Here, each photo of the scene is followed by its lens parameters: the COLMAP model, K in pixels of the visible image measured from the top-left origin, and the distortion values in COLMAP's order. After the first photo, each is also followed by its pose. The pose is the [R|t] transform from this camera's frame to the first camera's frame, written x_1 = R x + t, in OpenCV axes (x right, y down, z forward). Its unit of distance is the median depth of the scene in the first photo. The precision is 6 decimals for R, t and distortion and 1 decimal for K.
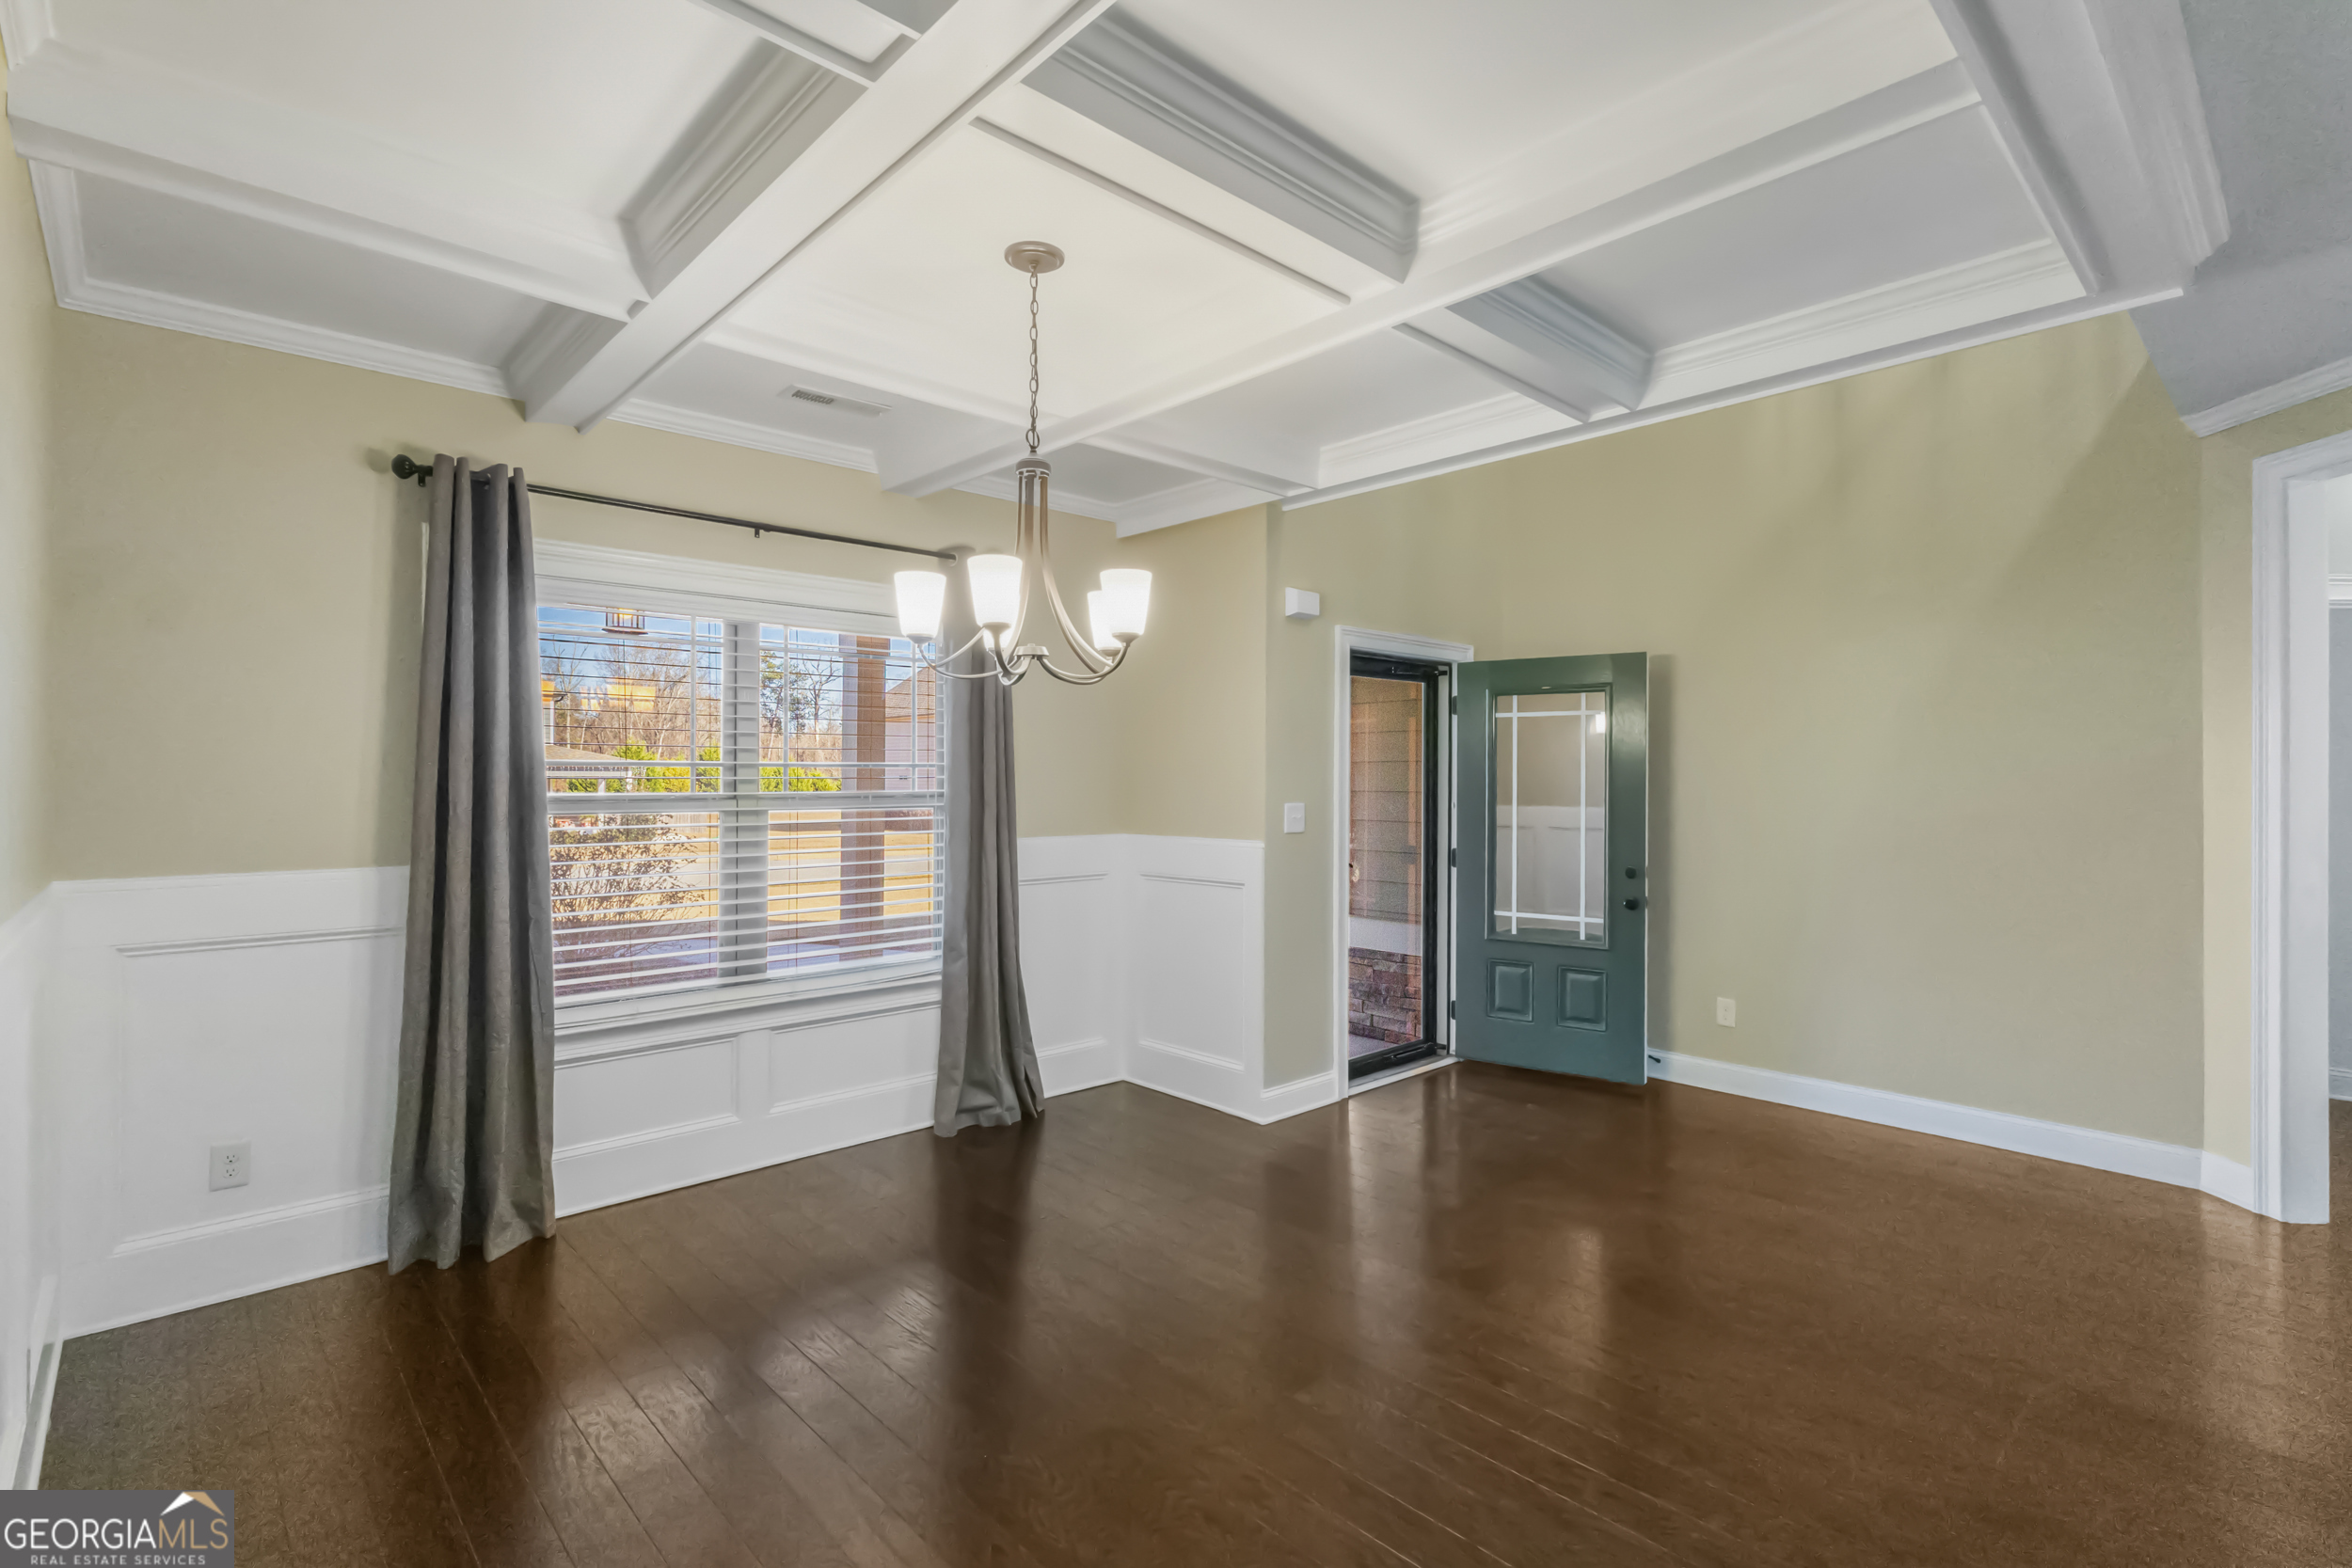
lens RADIAL K [[1086.3, 0, 1181.0], [0, 1086.3, 786.4], [0, 0, 1]] dist [0.000535, 0.001677]
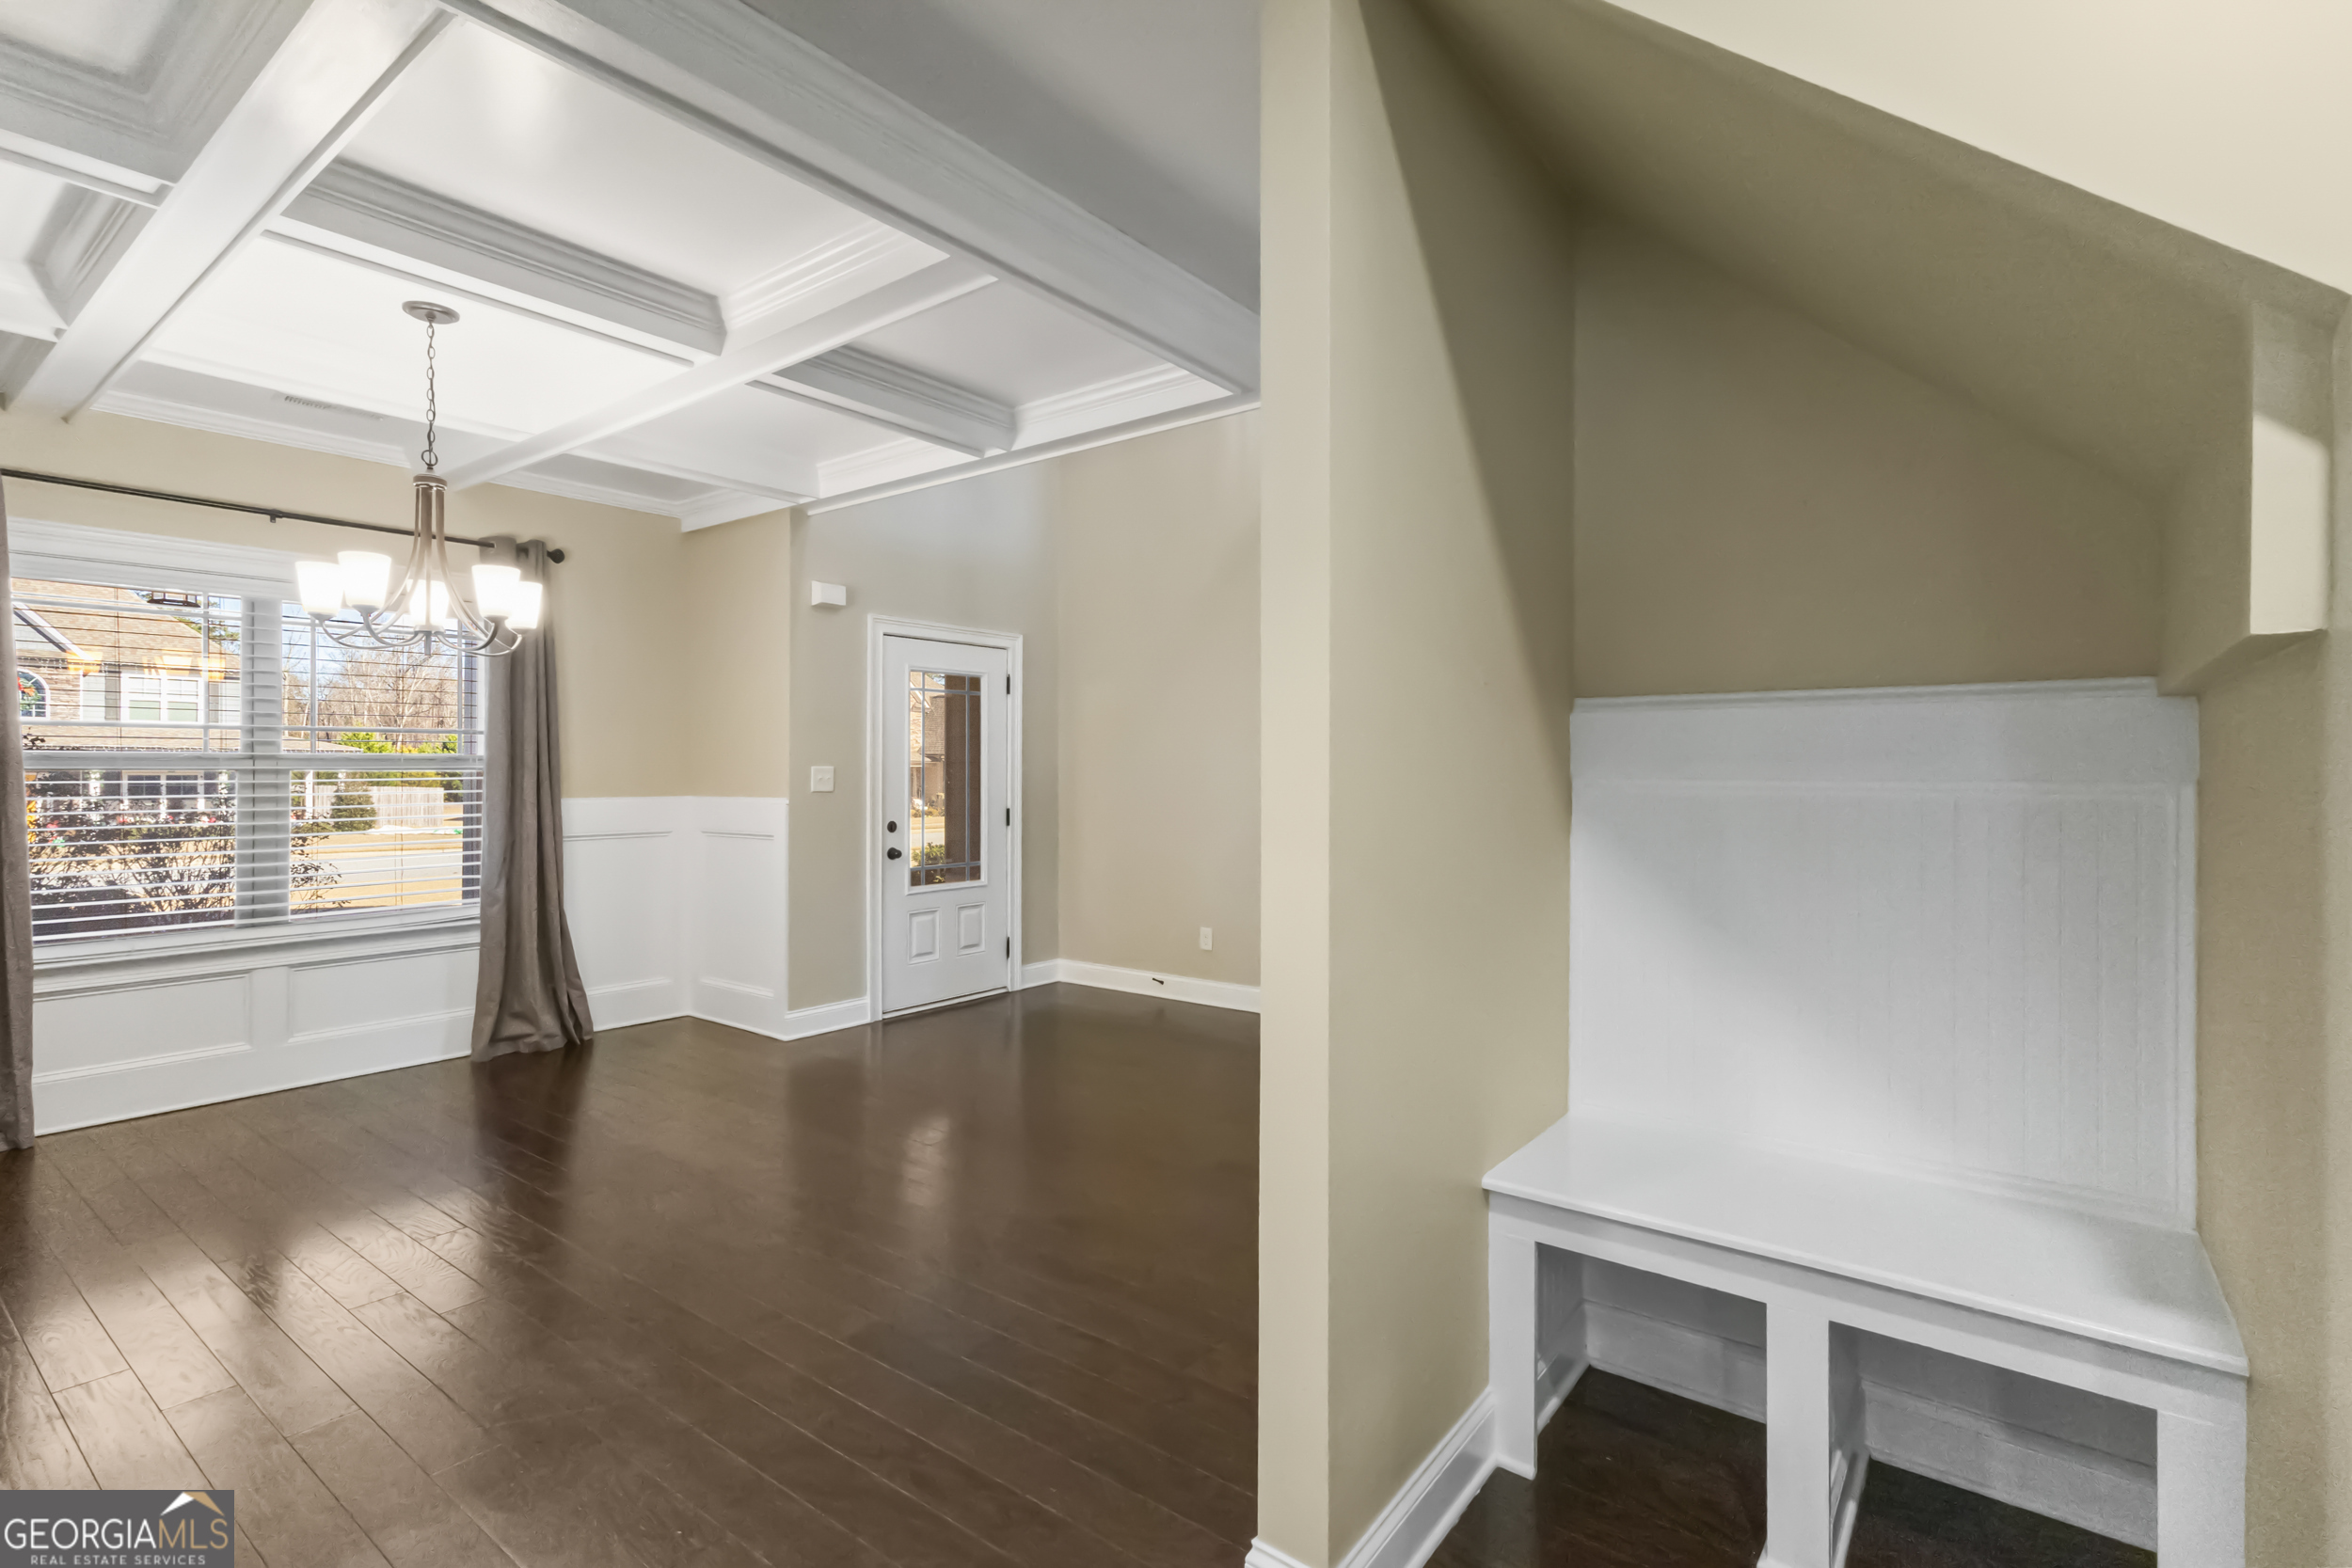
lens RADIAL K [[1086.3, 0, 1172.2], [0, 1086.3, 773.4], [0, 0, 1]] dist [0.000535, 0.001677]
pose [[0.985766, -0.002736, 0.168099, 0.299813], [0.003042, 0.999994, -0.001565, 0.028321], [-0.168094, 0.002054, 0.985769, -0.227574]]
